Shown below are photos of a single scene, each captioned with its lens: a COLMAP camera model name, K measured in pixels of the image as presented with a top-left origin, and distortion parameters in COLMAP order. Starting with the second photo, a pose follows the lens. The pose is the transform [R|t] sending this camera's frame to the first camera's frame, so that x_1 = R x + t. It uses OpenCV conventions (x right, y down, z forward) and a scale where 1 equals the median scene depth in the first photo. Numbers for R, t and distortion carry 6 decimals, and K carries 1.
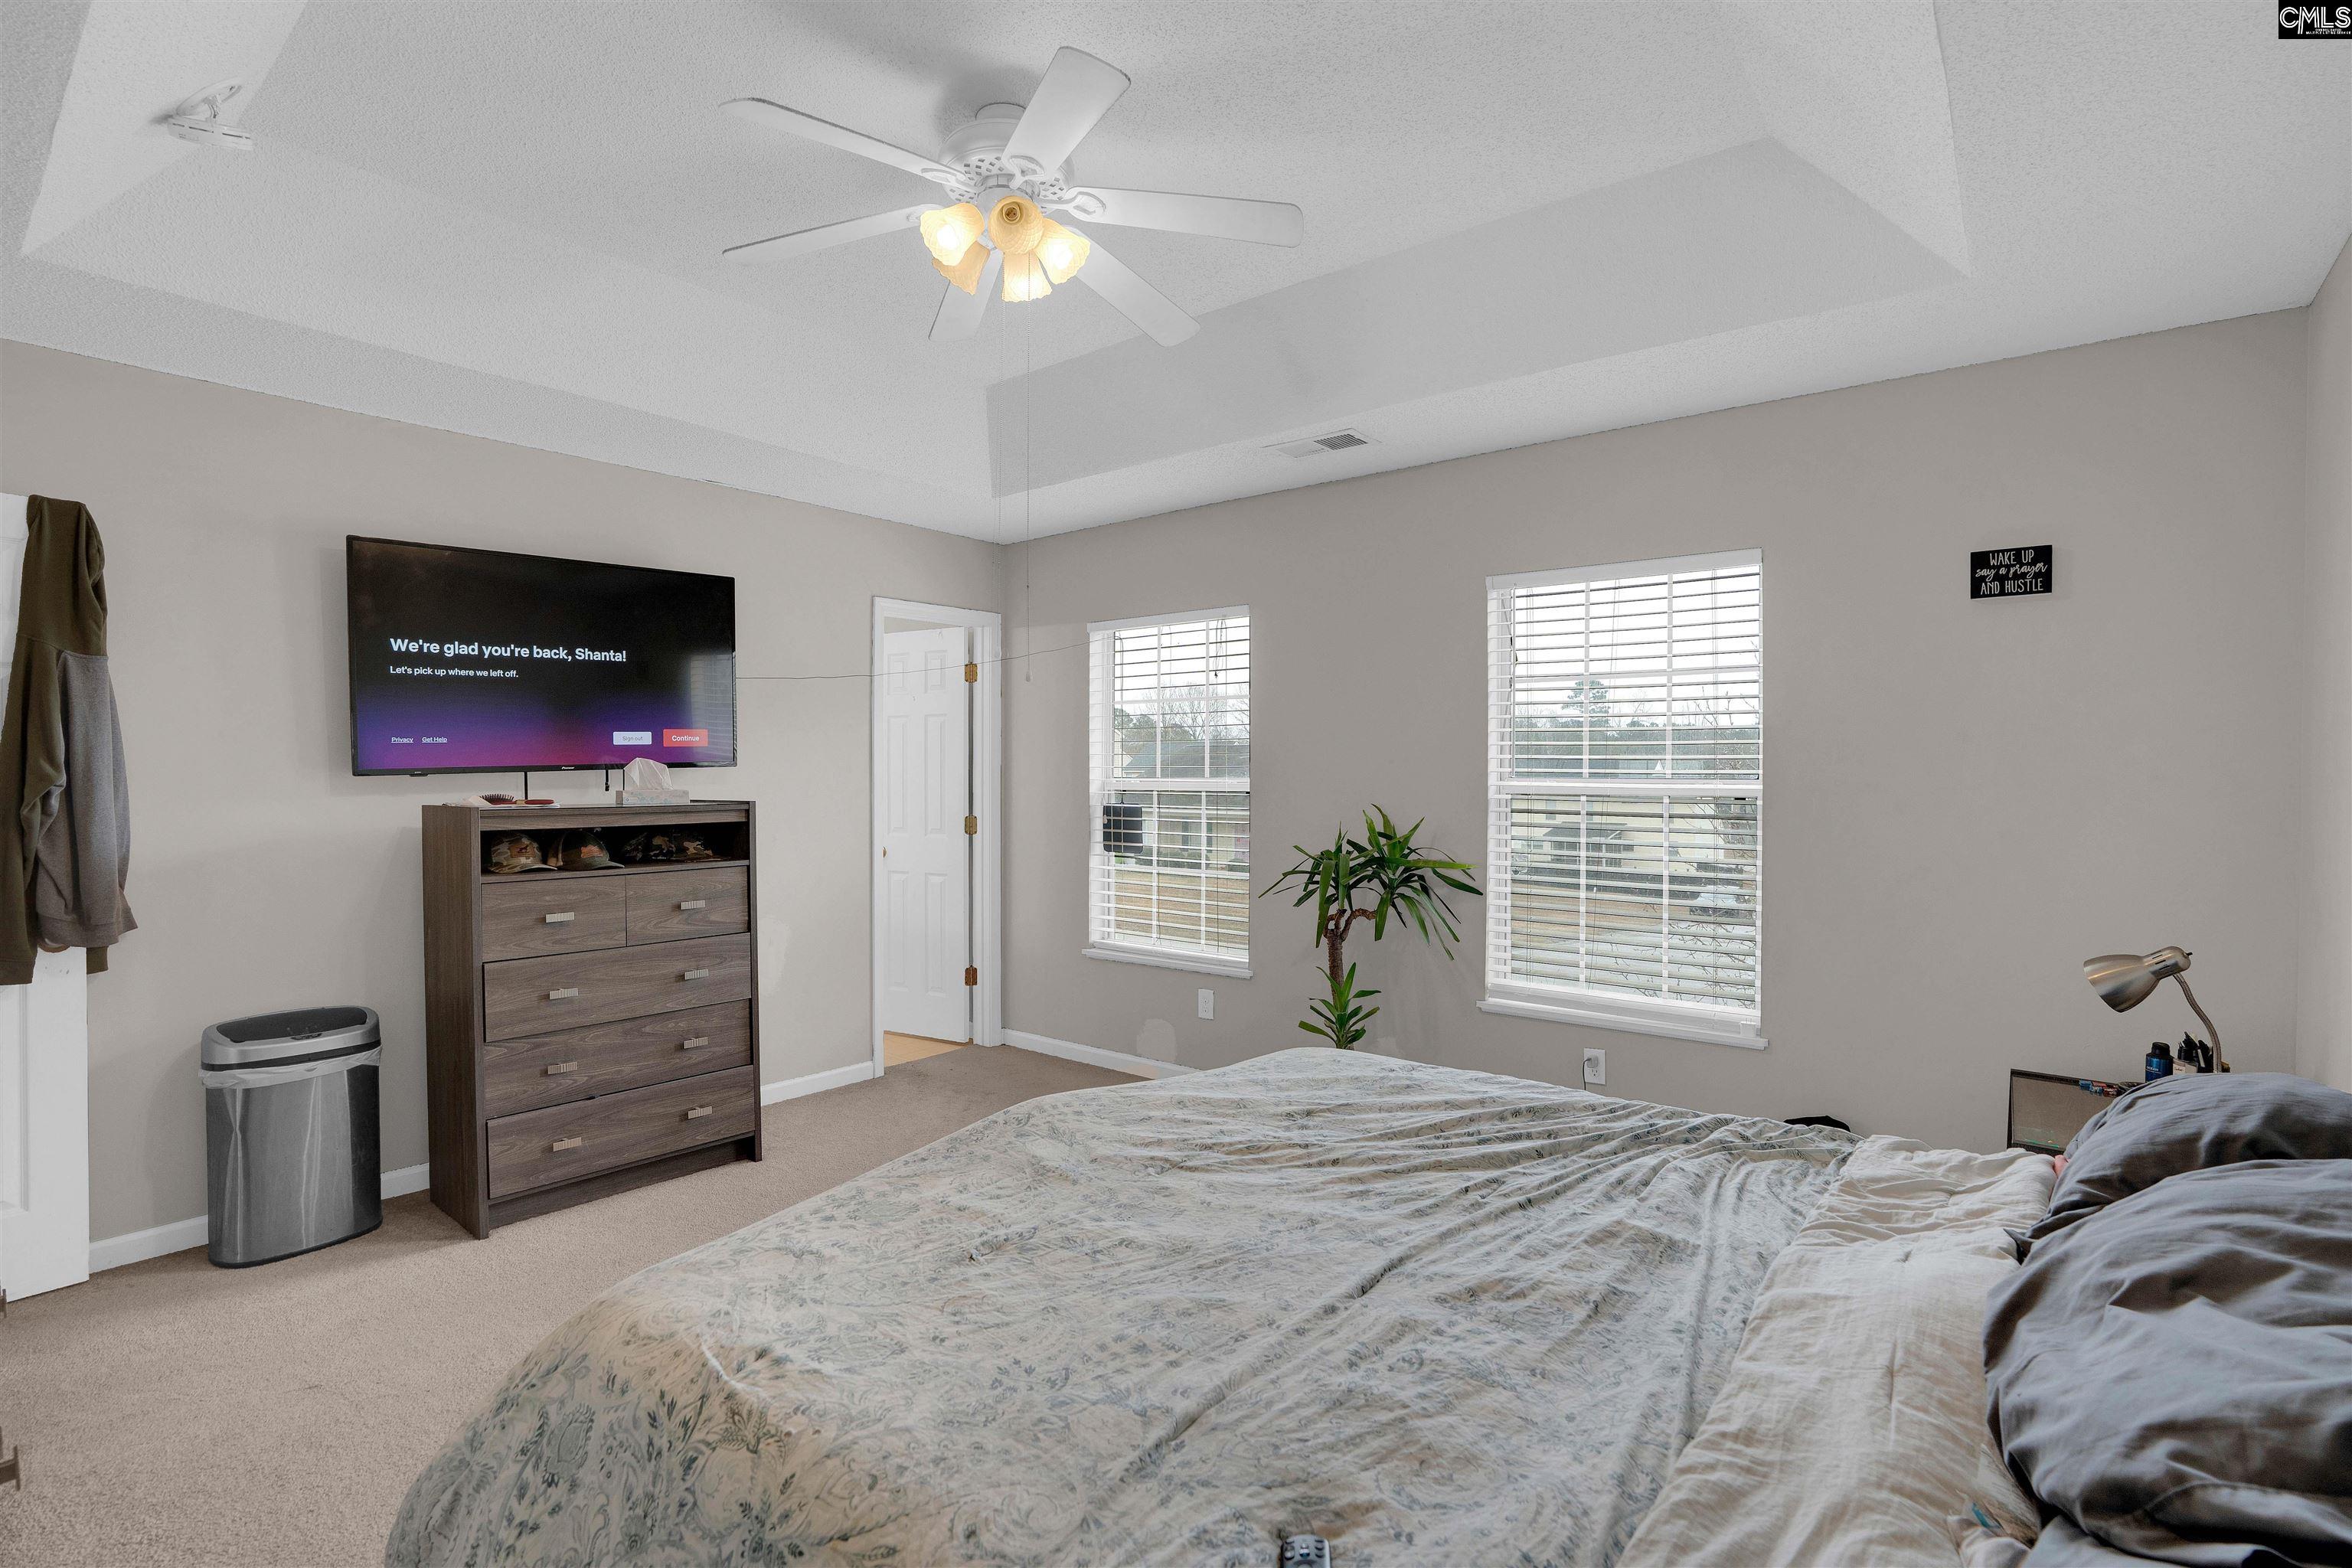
lens RADIAL K [[1118.2, 0, 1190.2], [0, 1118.2, 784.5], [0, 0, 1]] dist [-0.054213, 0.012750]
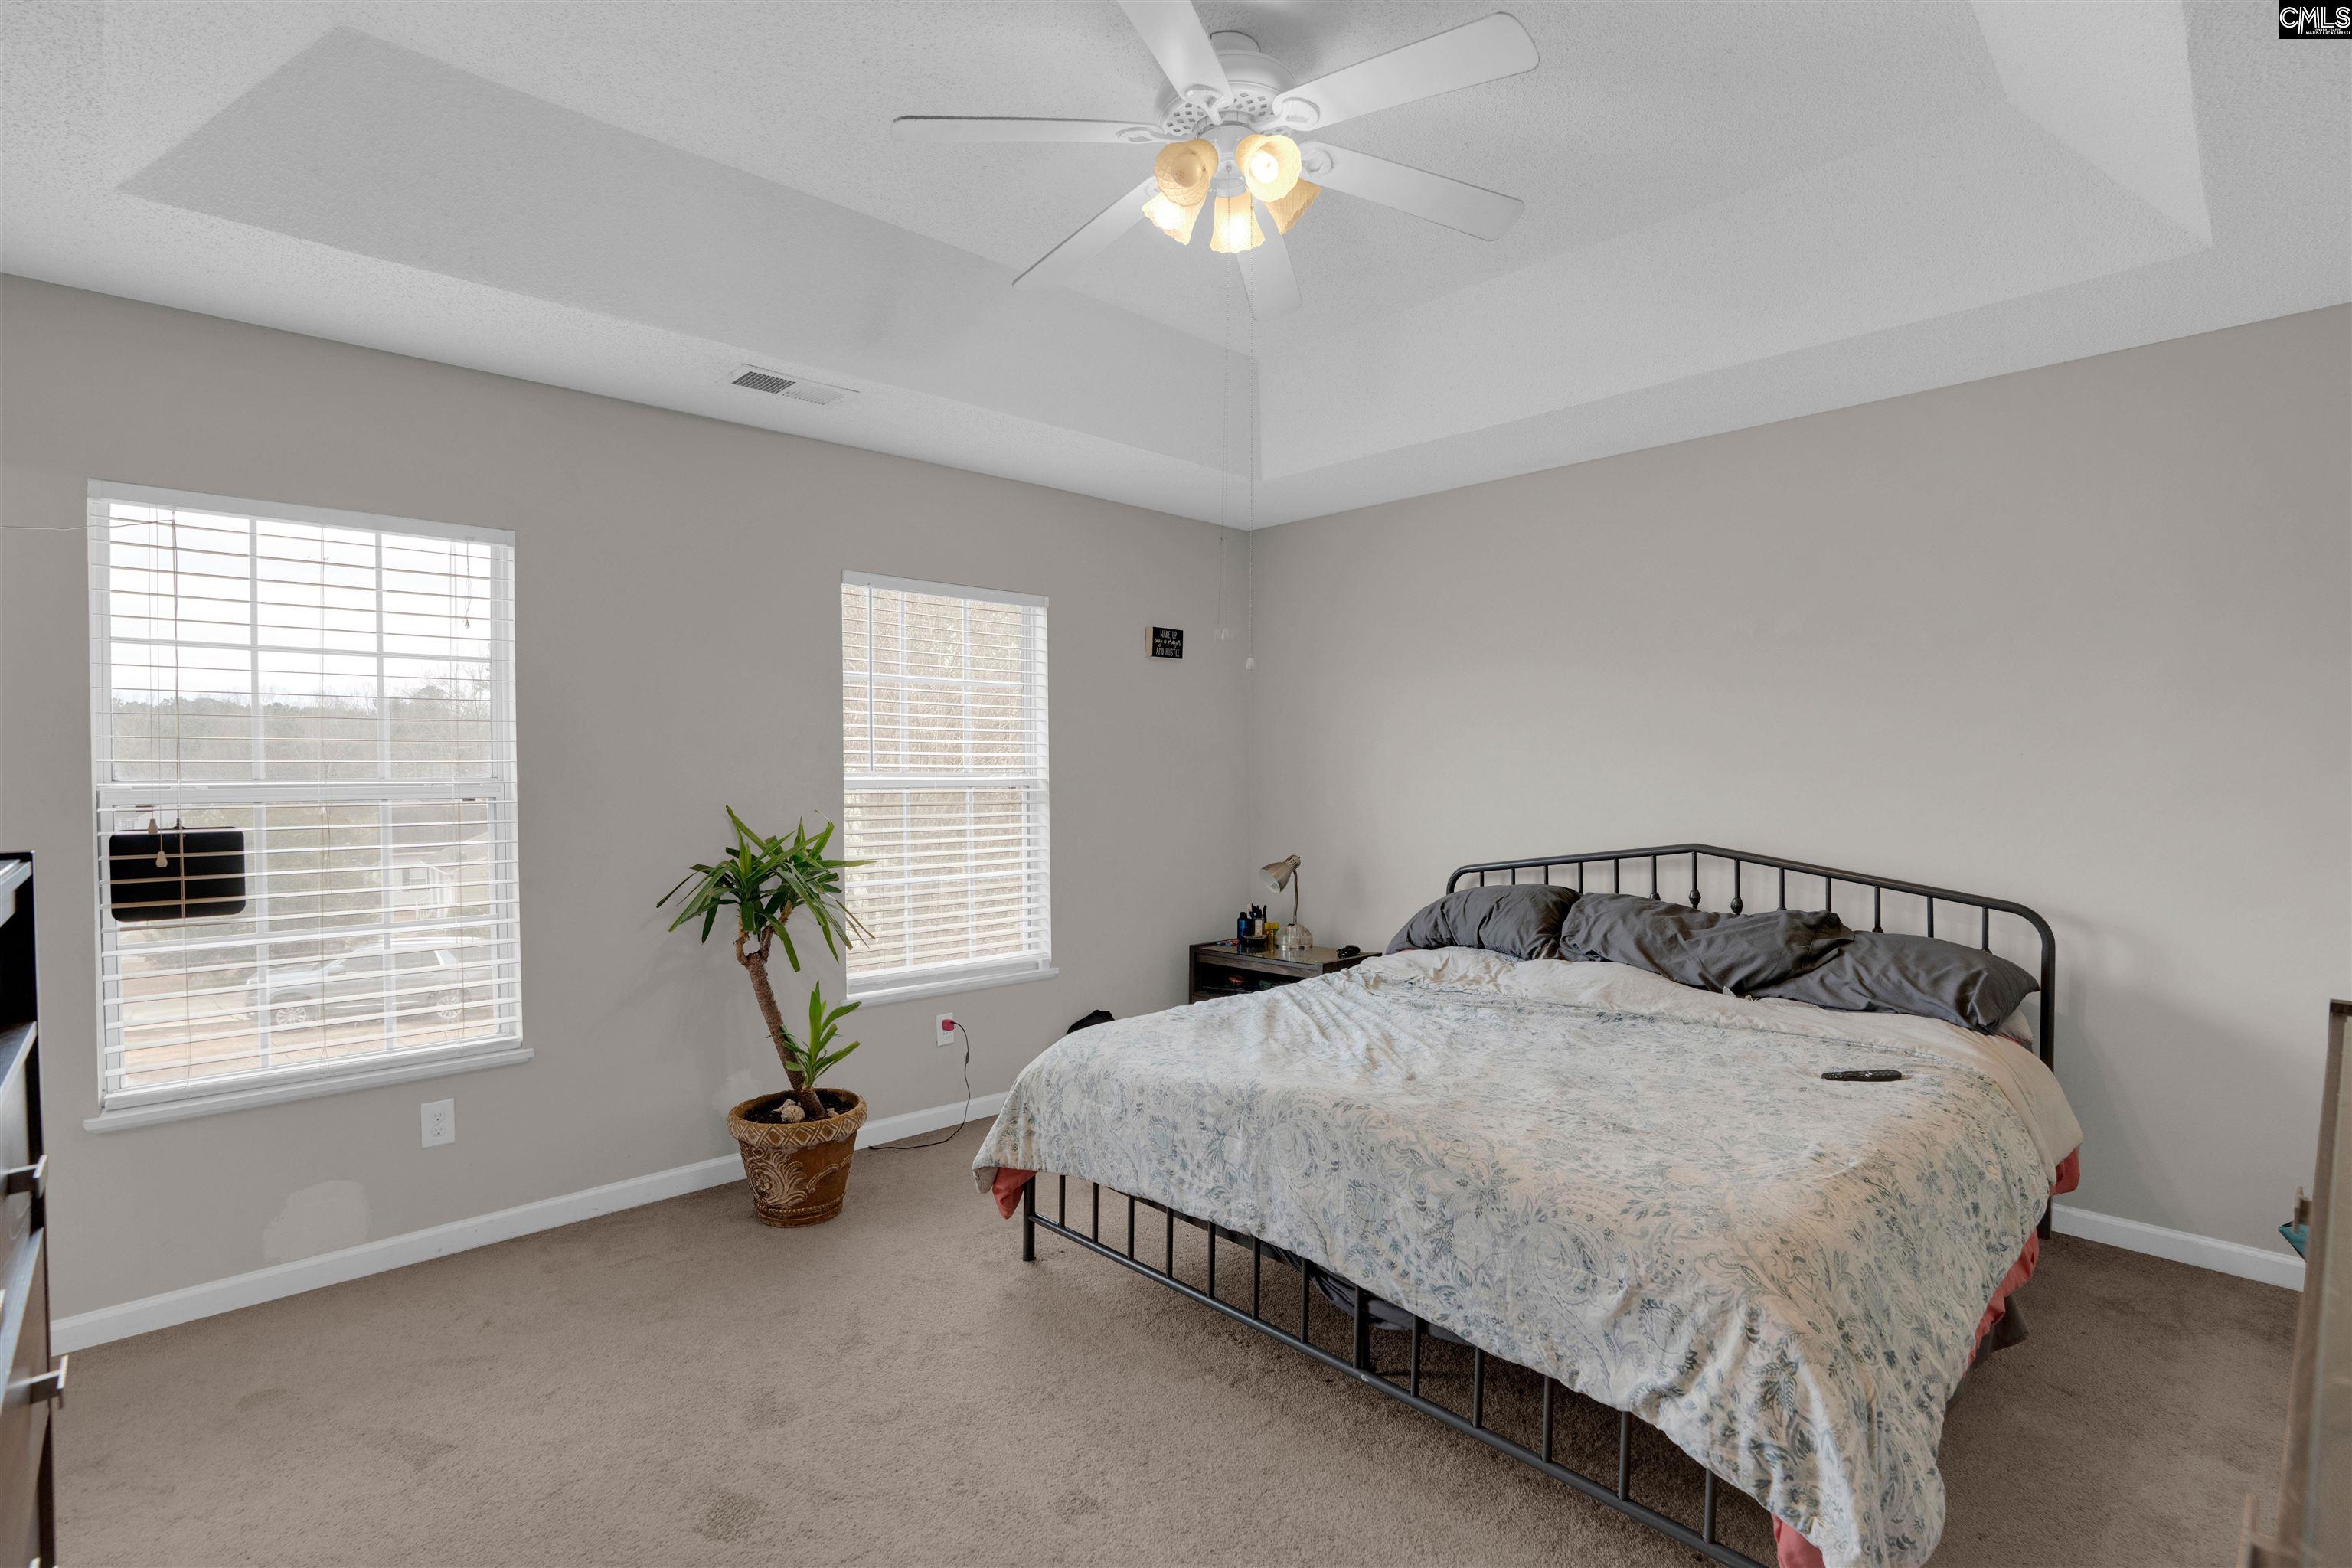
lens RADIAL K [[1118.2, 0, 1190.2], [0, 1118.2, 784.5], [0, 0, 1]] dist [-0.054213, 0.012750]
pose [[0.116917, -0.015159, 0.993026, -0.889891], [0.016281, 0.999778, 0.013345, -0.005803], [-0.993008, 0.014608, 0.117138, 0.761650]]
